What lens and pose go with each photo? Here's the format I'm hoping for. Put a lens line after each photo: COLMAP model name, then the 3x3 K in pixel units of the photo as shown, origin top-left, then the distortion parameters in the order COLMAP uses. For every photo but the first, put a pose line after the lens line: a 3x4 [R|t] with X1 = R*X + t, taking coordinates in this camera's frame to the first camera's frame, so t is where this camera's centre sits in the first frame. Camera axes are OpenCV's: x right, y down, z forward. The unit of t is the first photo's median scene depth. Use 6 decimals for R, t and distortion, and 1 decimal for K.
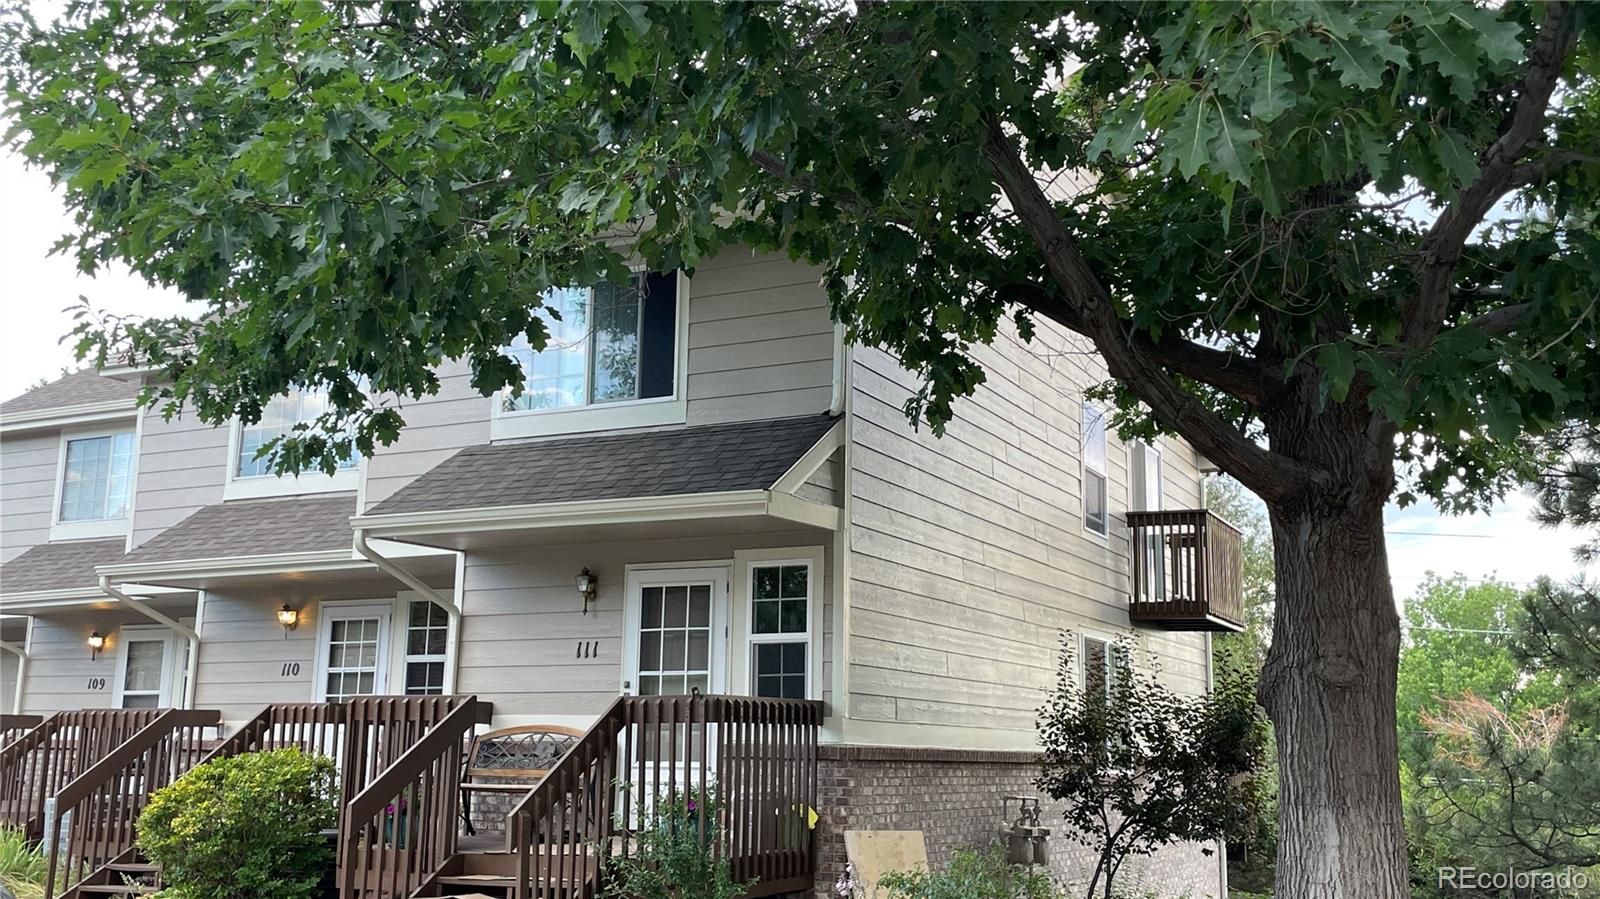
lens RADIAL K [[1572.0, 0, 800.0], [0, 1572.0, 449.5], [0, 0, 1]] dist [0.128212, -0.201260]
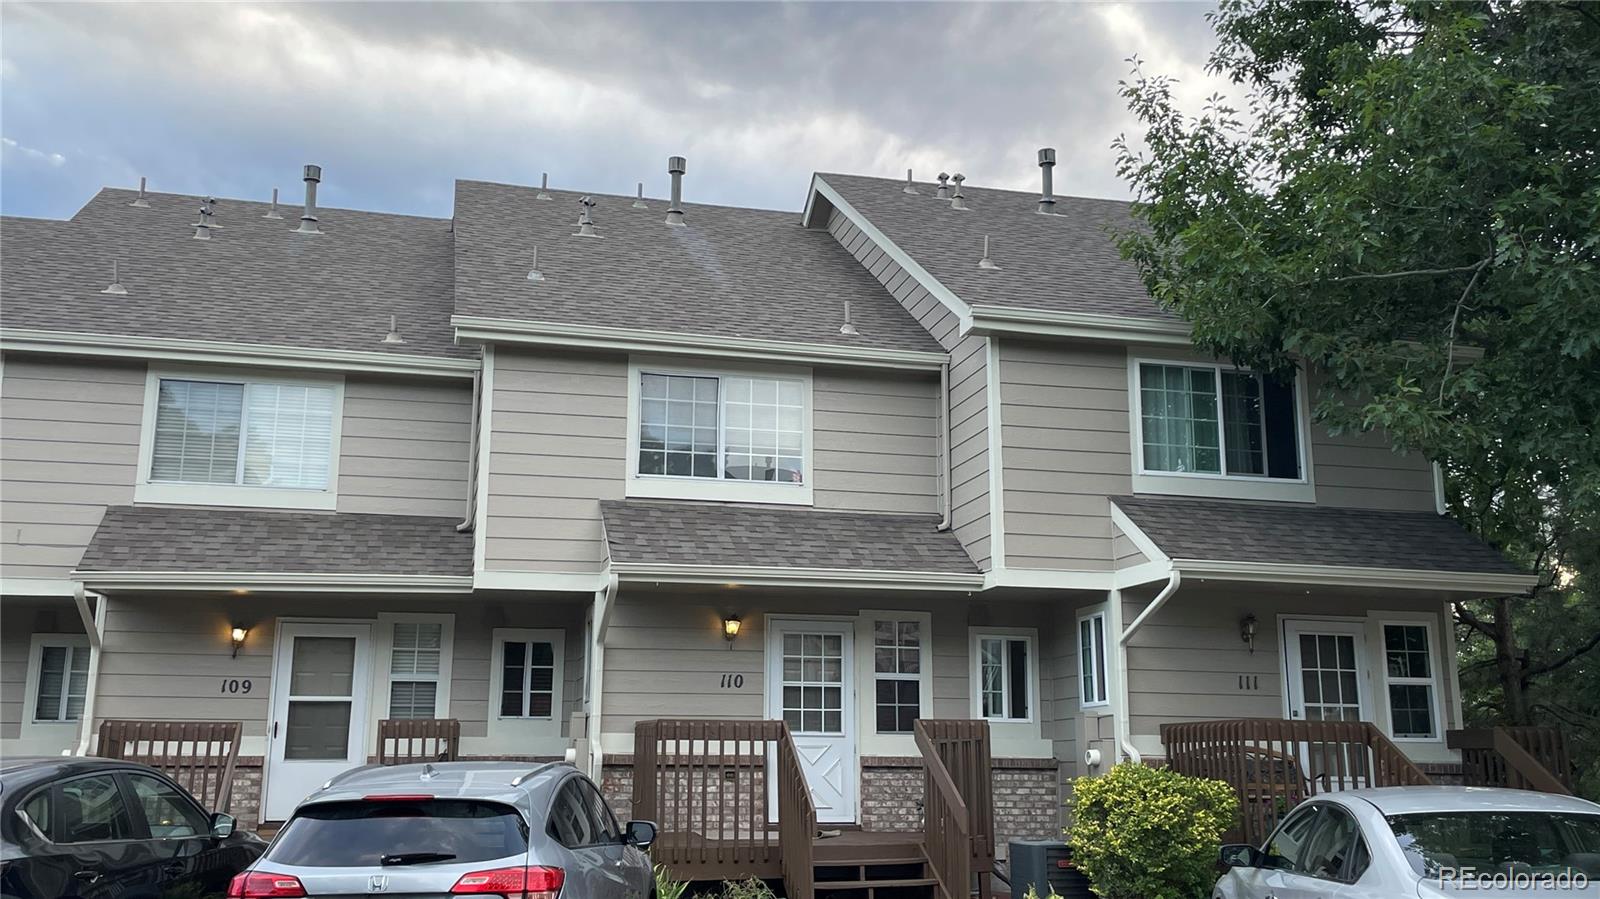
lens RADIAL K [[1572.0, 0, 800.0], [0, 1572.0, 449.5], [0, 0, 1]] dist [0.128212, -0.201260]
pose [[0.755912, 0.122734, 0.643065, -1.193829], [-0.117428, 0.991758, -0.051250, 0.053354], [-0.644055, -0.036773, 0.764095, 0.304087]]
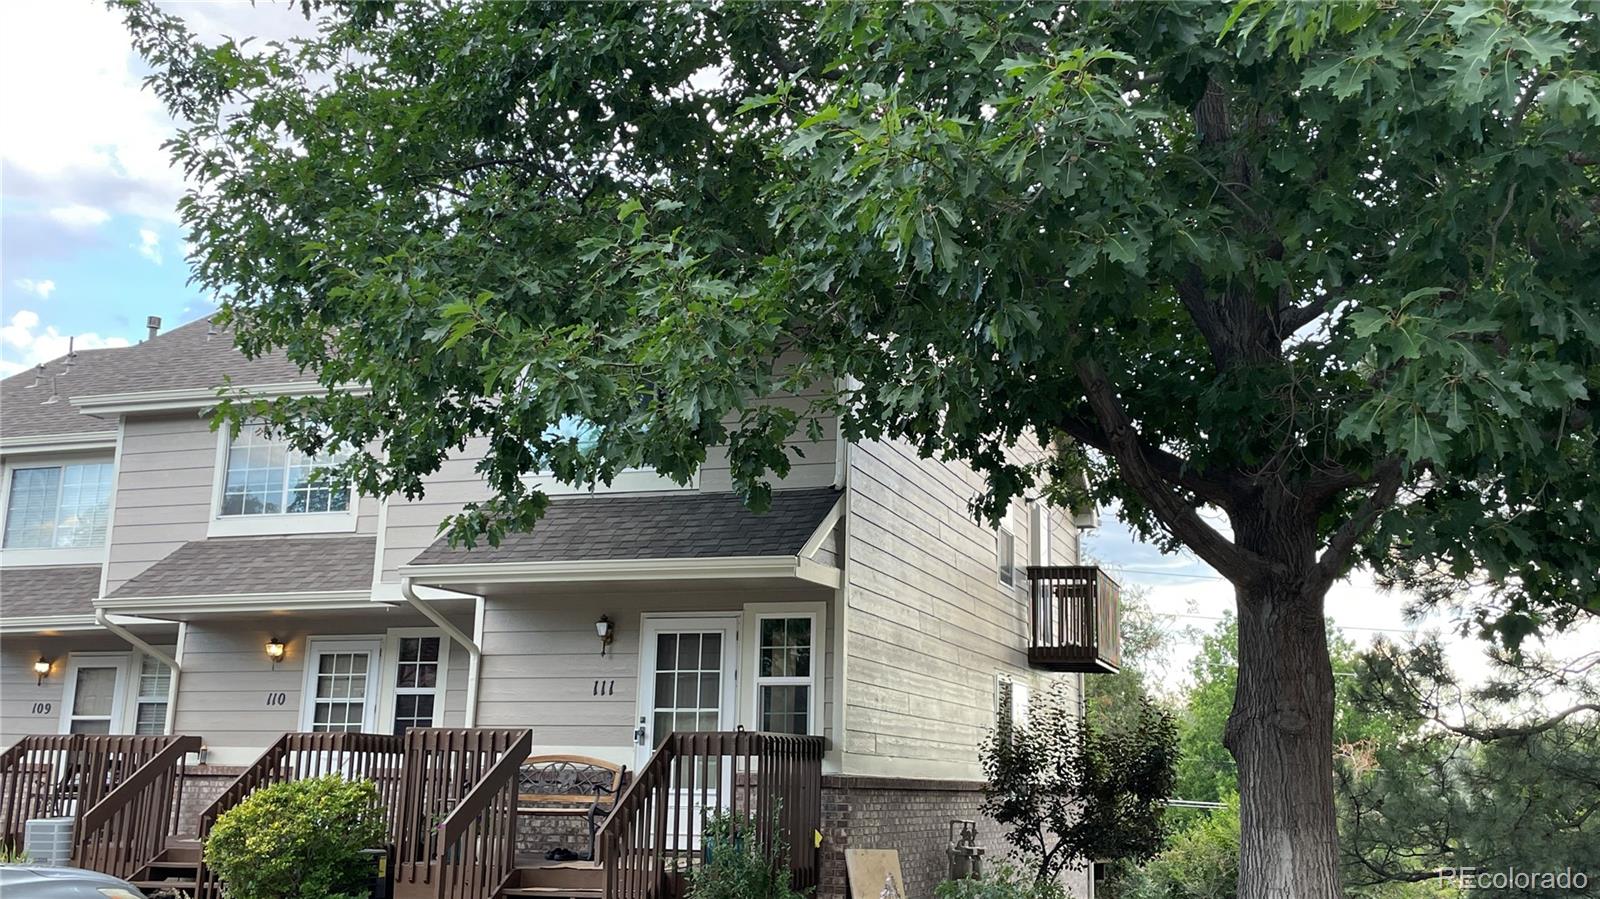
lens RADIAL K [[1573.3, 0, 815.3], [0, 1573.3, 429.1], [0, 0, 1]] dist [0.122911, -0.189478]
pose [[0.990396, 0.036344, 0.133397, -0.142828], [-0.032722, 0.999036, -0.029249, -0.029870], [-0.134332, 0.024603, 0.990631, -0.144240]]
